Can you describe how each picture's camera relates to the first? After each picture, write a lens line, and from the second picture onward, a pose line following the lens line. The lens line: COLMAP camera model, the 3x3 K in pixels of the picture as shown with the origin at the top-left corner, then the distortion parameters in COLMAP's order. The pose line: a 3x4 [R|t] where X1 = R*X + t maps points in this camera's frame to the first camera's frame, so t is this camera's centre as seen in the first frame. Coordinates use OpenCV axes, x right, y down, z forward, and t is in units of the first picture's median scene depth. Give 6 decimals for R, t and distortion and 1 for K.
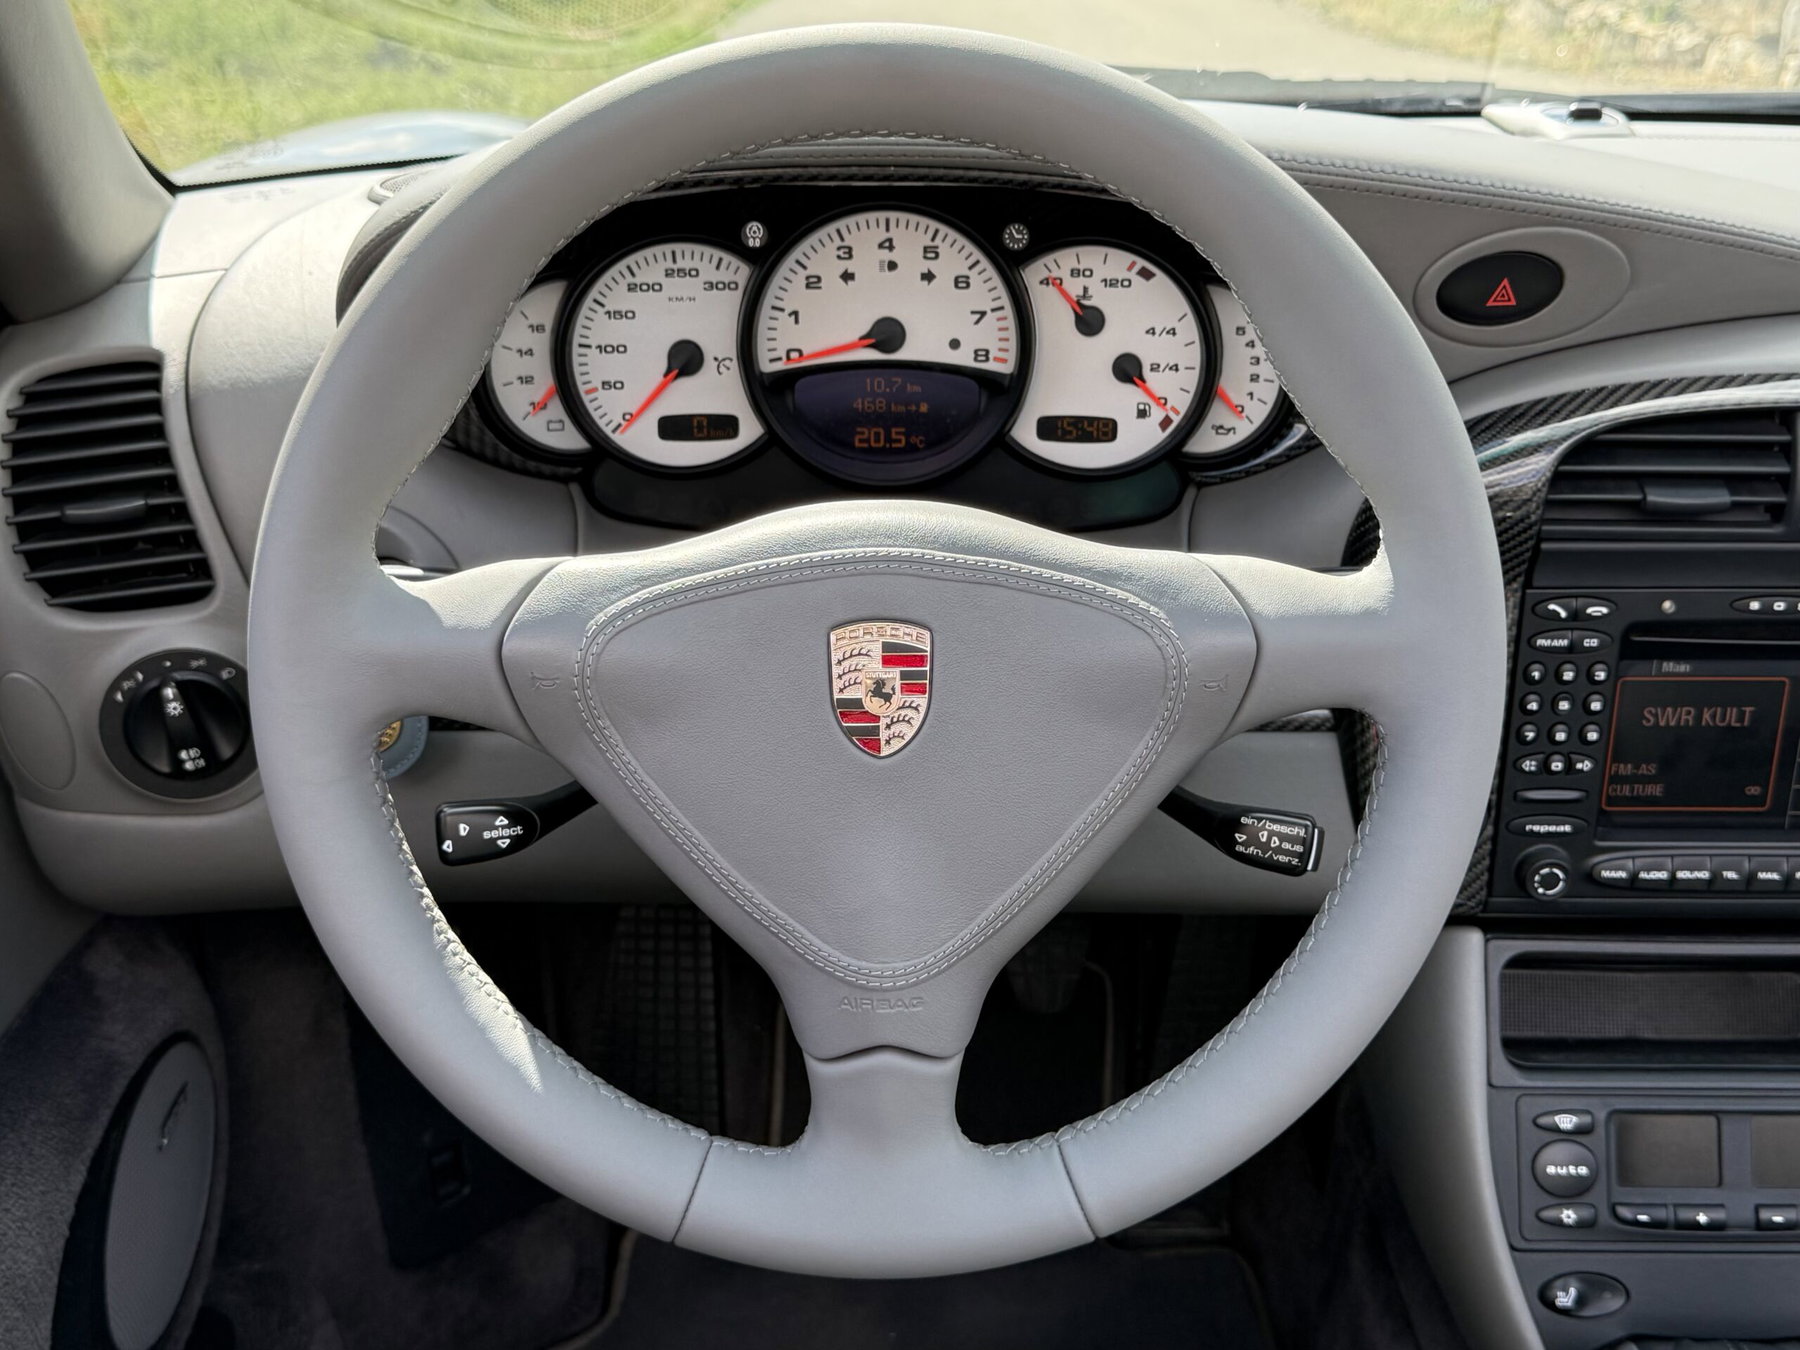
lens RADIAL K [[2252.5, 0, 903.5], [0, 2252.5, 689.4], [0, 0, 1]] dist [0.100506, 0.000000]
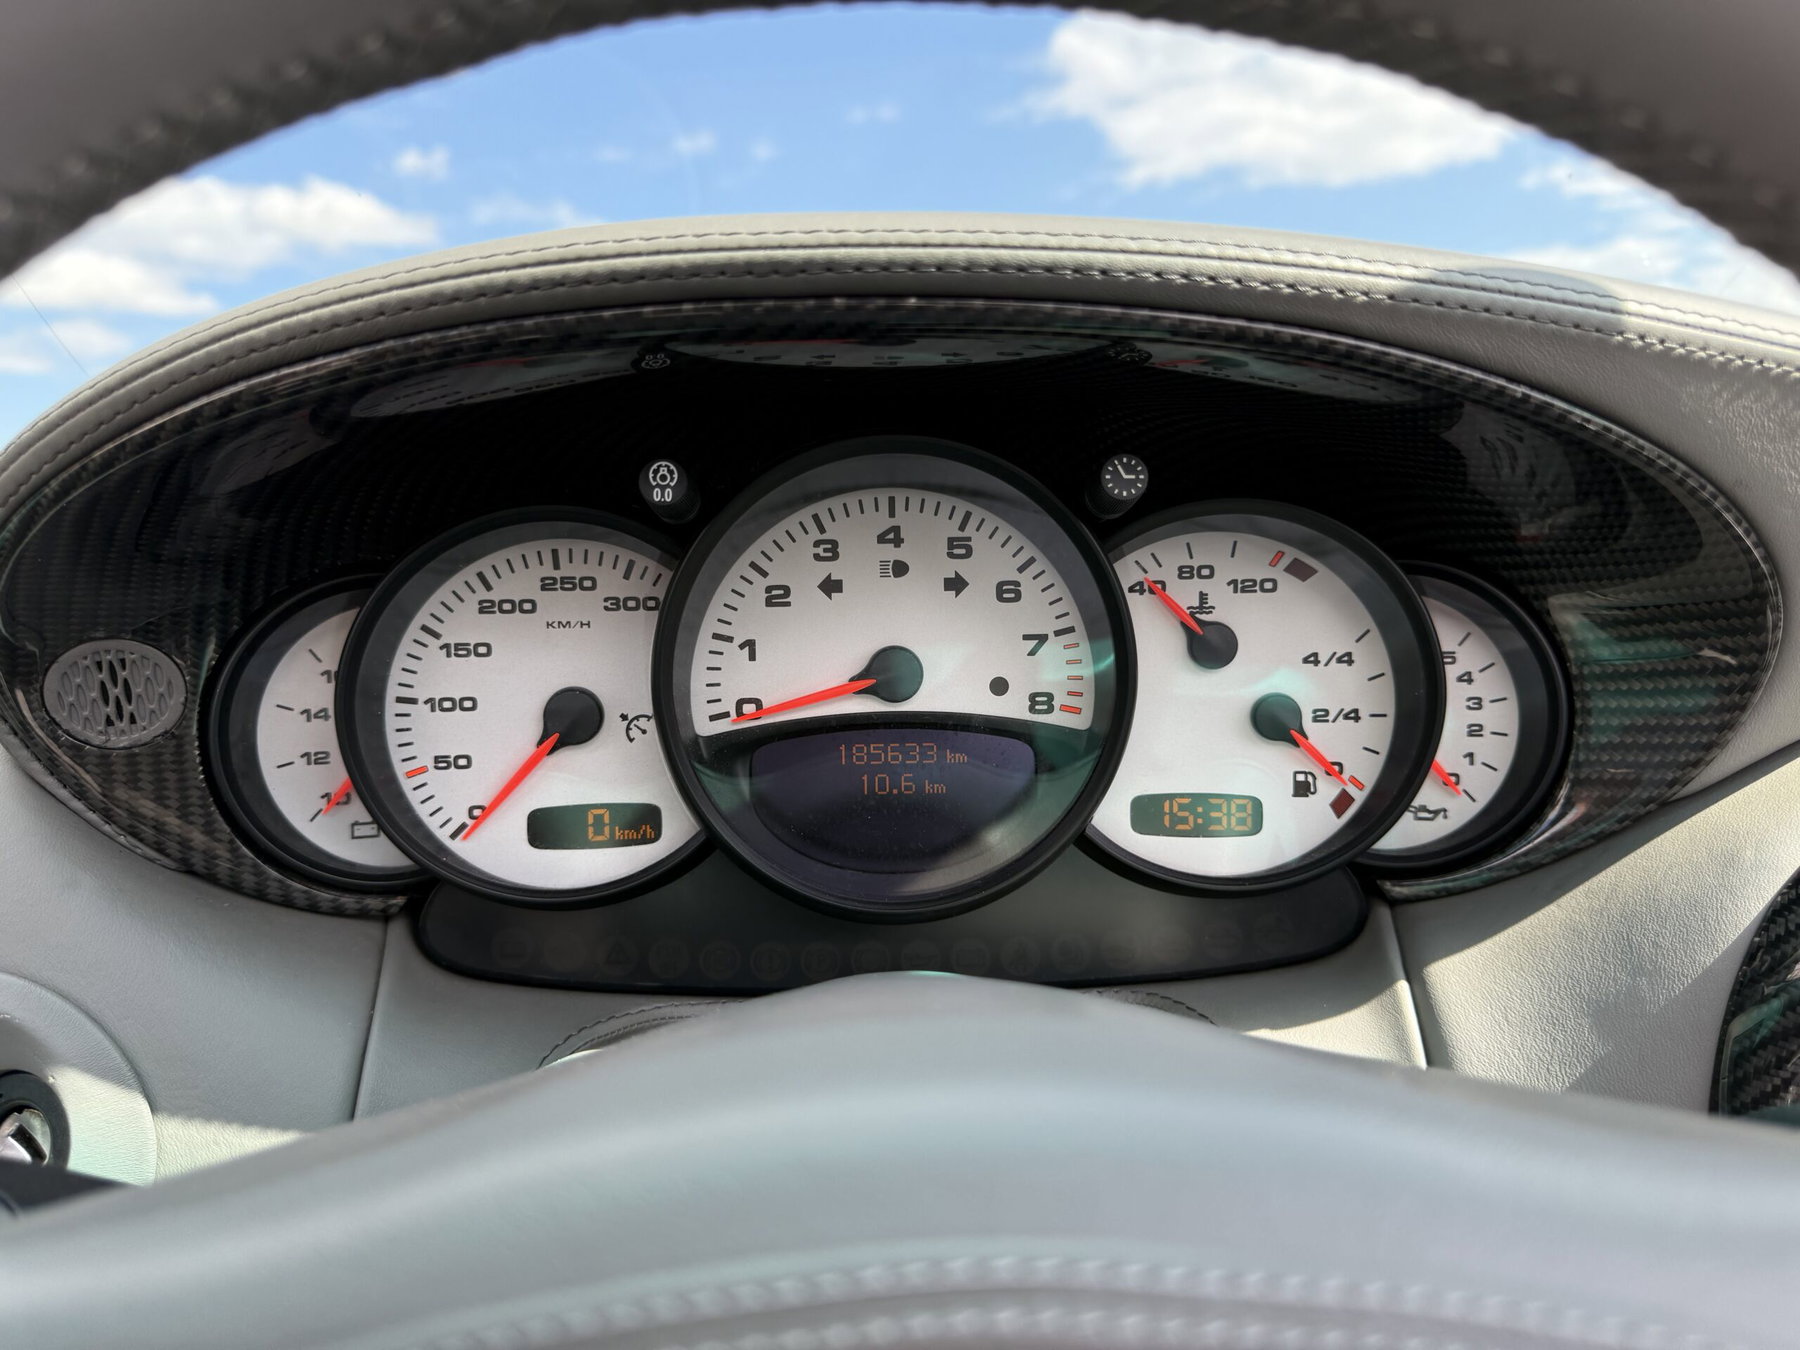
lens RADIAL K [[1494.0, 0, 905.2], [0, 1494.0, 629.7], [0, 0, 1]] dist [0.066308, -0.110086]
pose [[0.999465, -0.019691, 0.026104, -0.014995], [0.025221, 0.972340, -0.232206, -0.071420], [-0.020810, 0.232740, 0.972316, 0.589790]]
